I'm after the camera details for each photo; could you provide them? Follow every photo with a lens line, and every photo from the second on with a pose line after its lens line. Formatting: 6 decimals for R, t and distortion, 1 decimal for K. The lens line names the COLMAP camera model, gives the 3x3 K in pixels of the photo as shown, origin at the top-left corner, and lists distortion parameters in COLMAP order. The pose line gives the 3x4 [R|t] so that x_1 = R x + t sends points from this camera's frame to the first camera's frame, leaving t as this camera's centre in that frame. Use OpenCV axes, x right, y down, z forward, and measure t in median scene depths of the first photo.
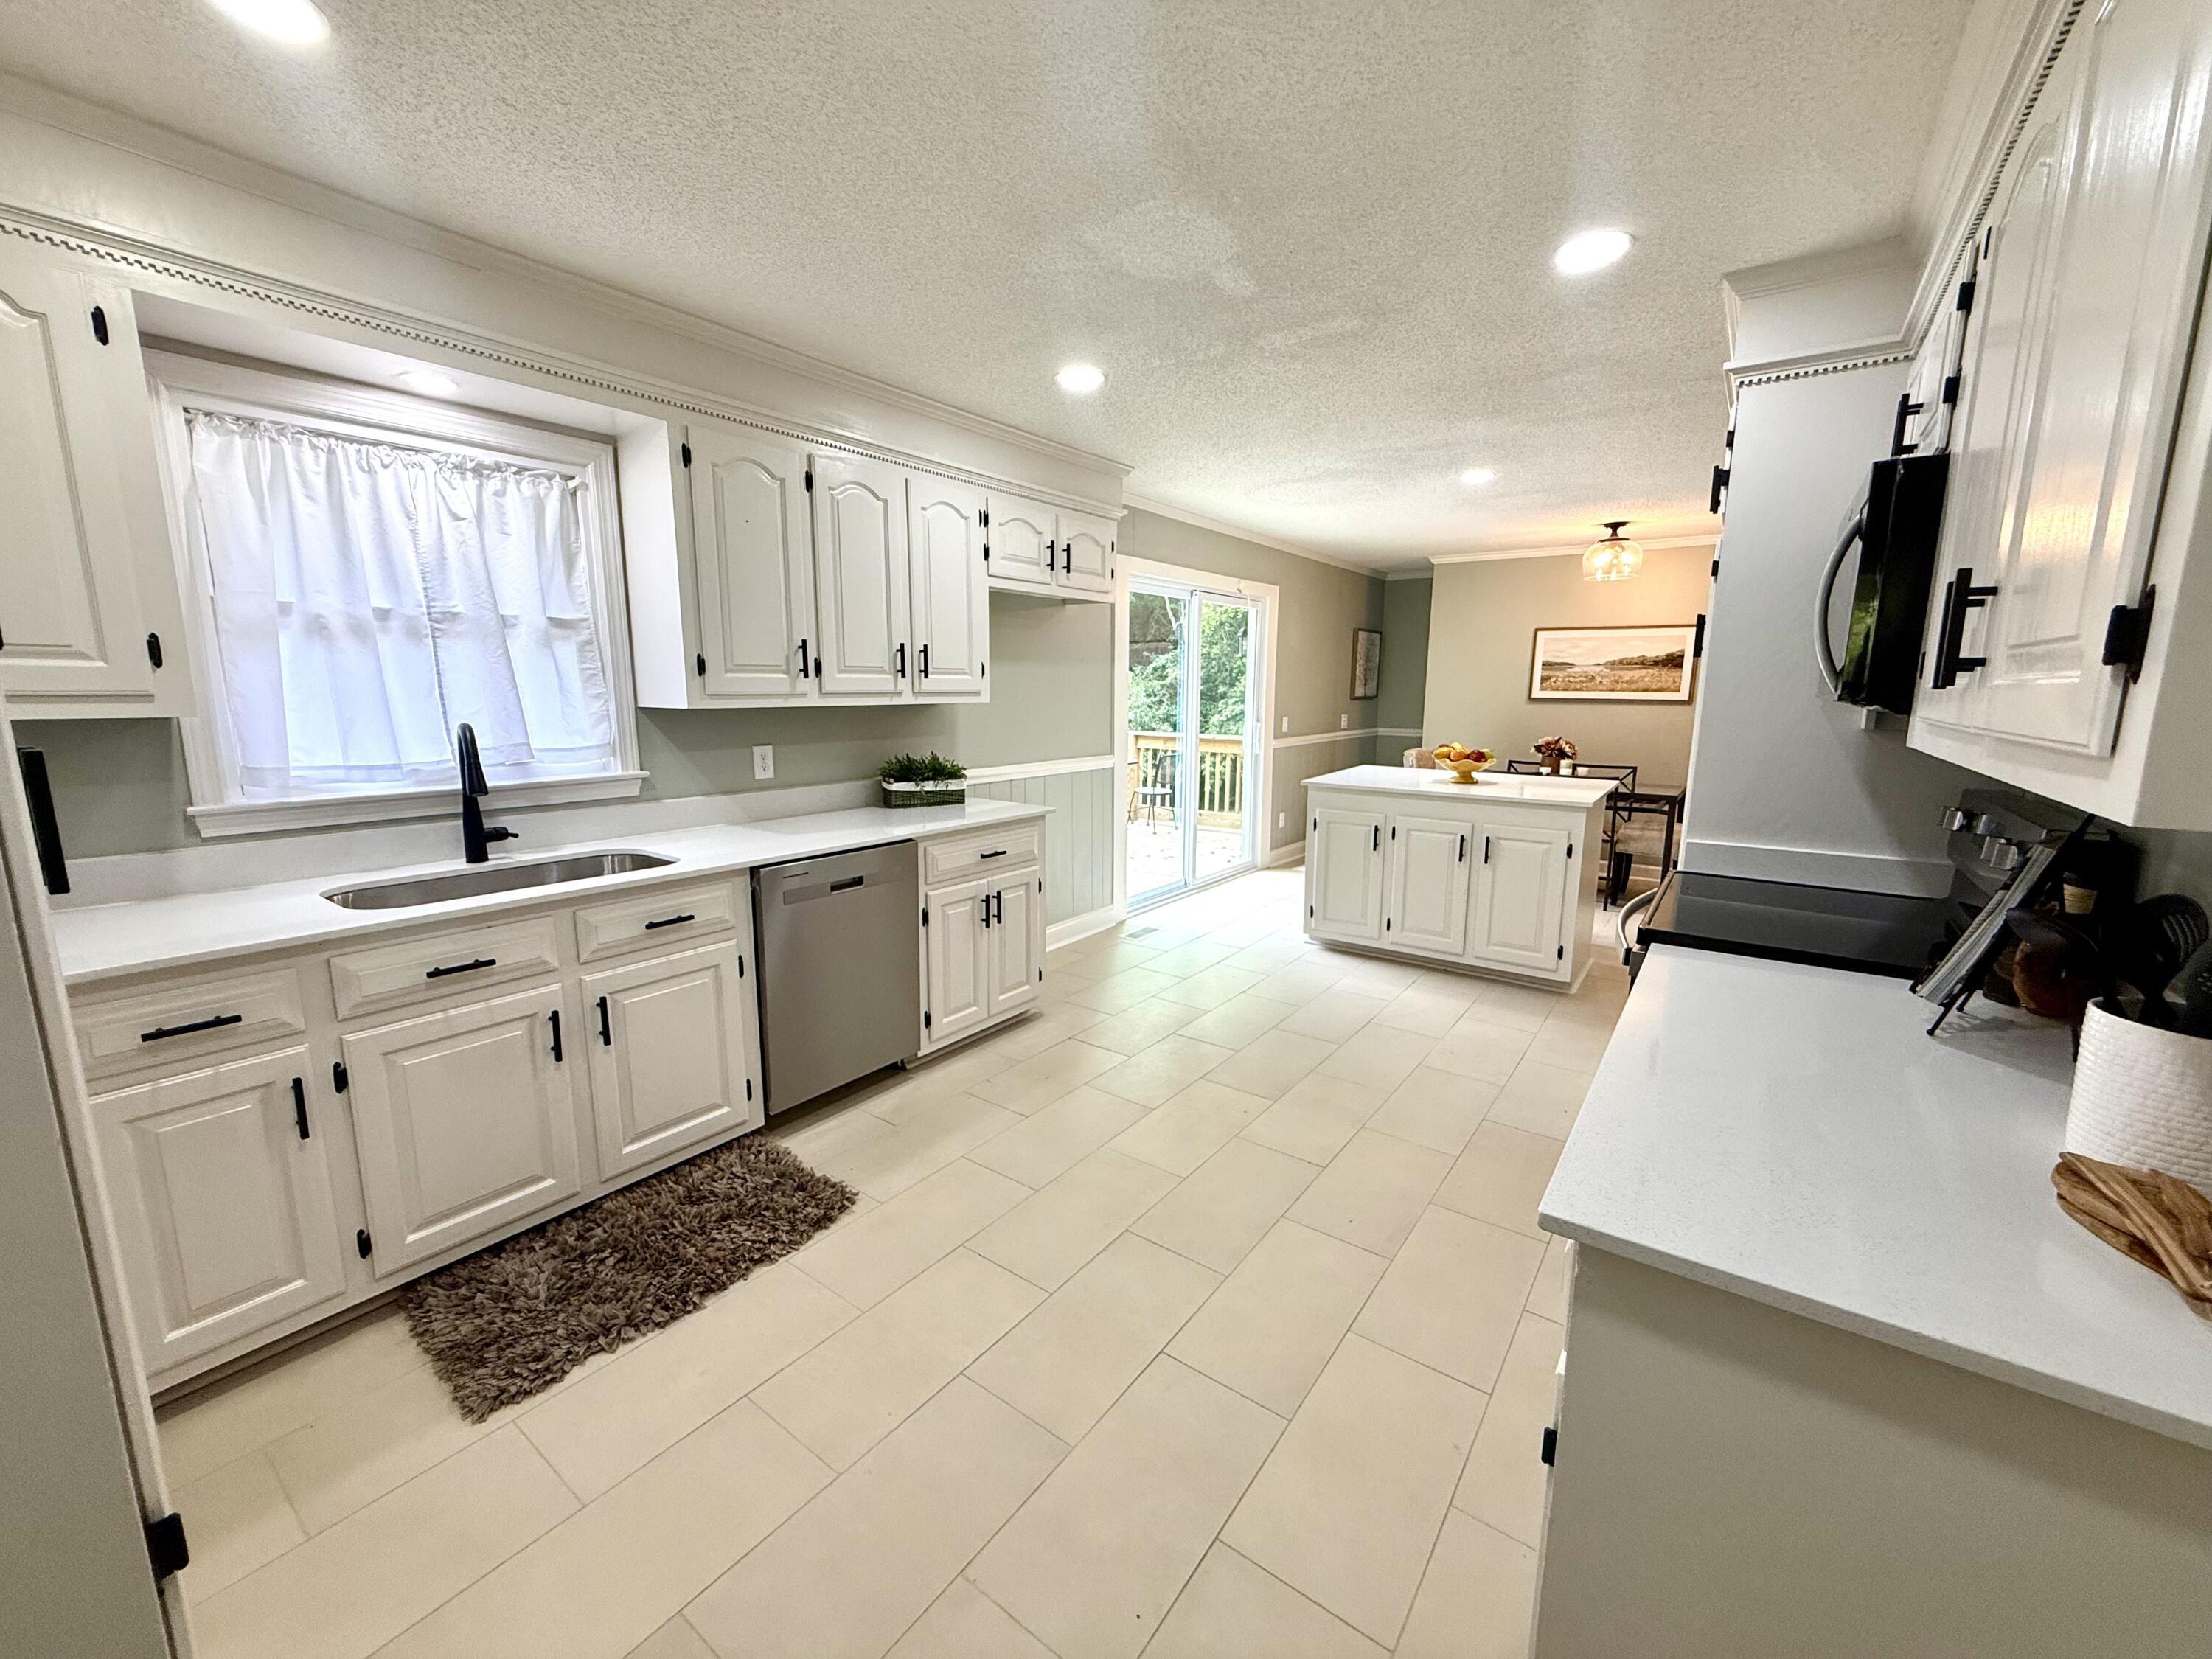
lens RADIAL K [[876.5, 0, 1101.1], [0, 876.5, 829.6], [0, 0, 1]] dist [0.000777, -0.000948]
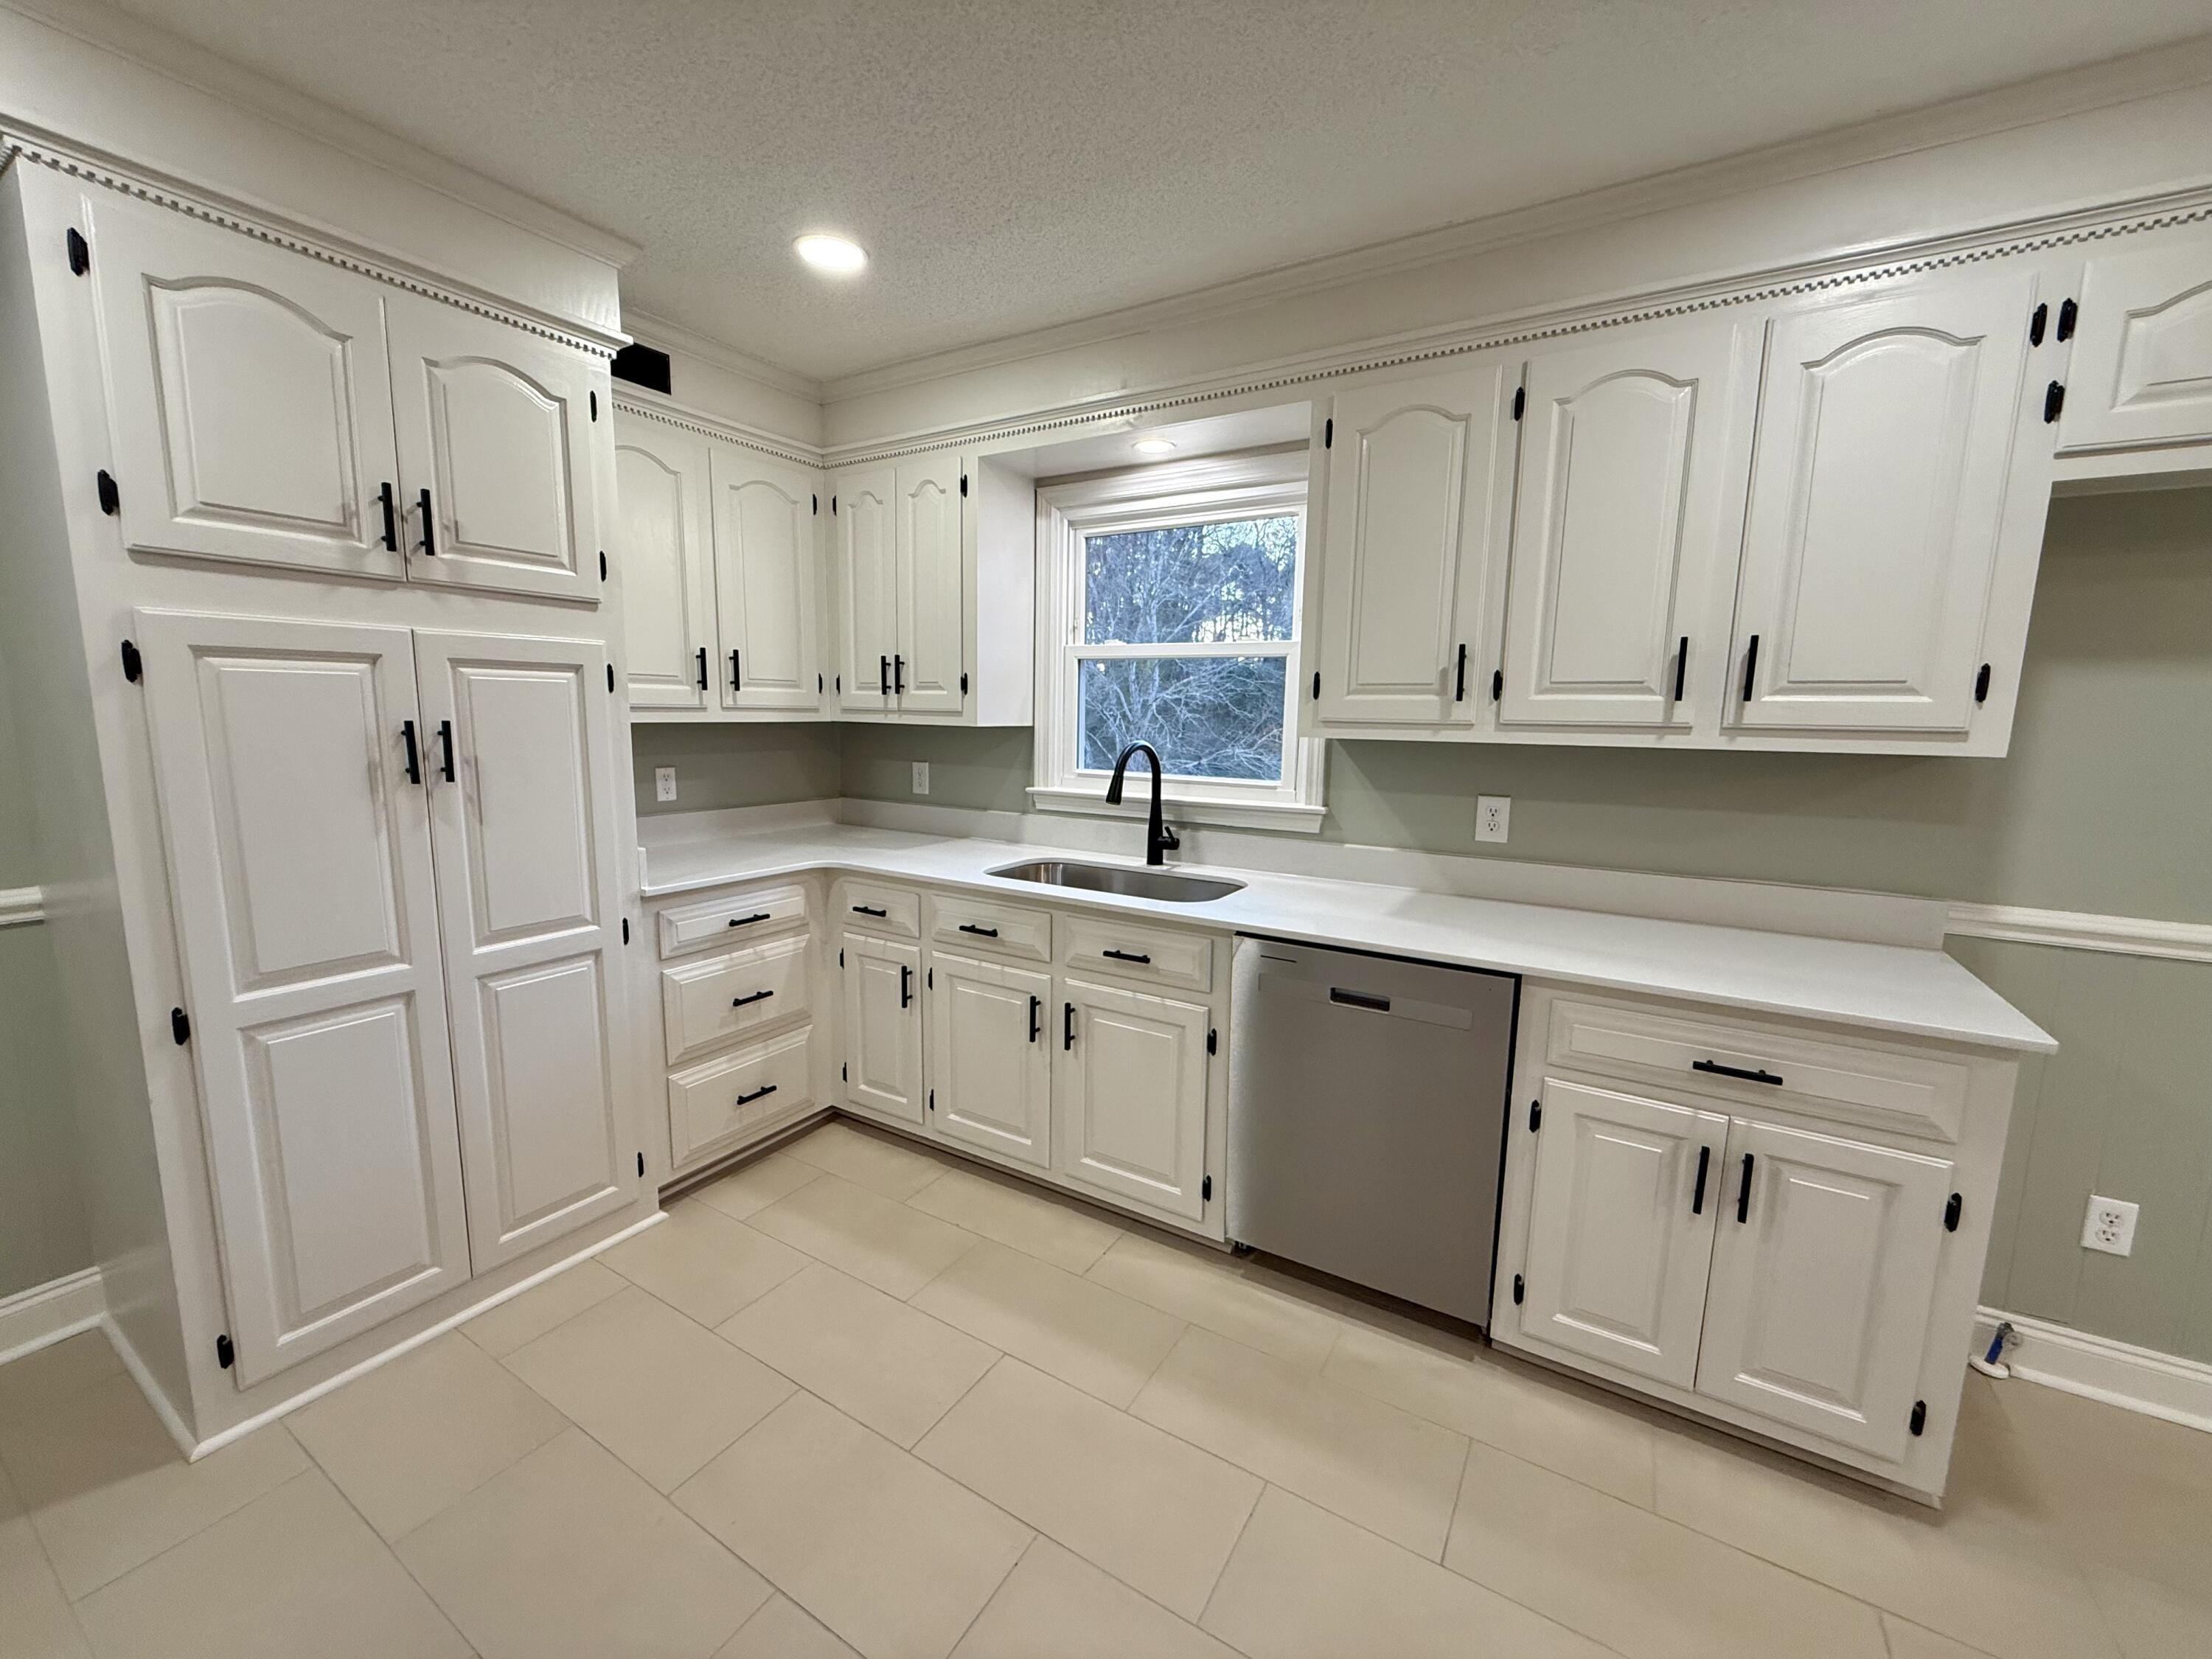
lens RADIAL K [[876.5, 0, 1100.1], [0, 876.5, 833.4], [0, 0, 1]] dist [0.000777, -0.000948]
pose [[0.088071, 0.139226, -0.986336, 0.348967], [-0.175091, 0.976931, 0.122265, -0.112961], [0.980605, 0.161930, 0.110417, 0.706353]]
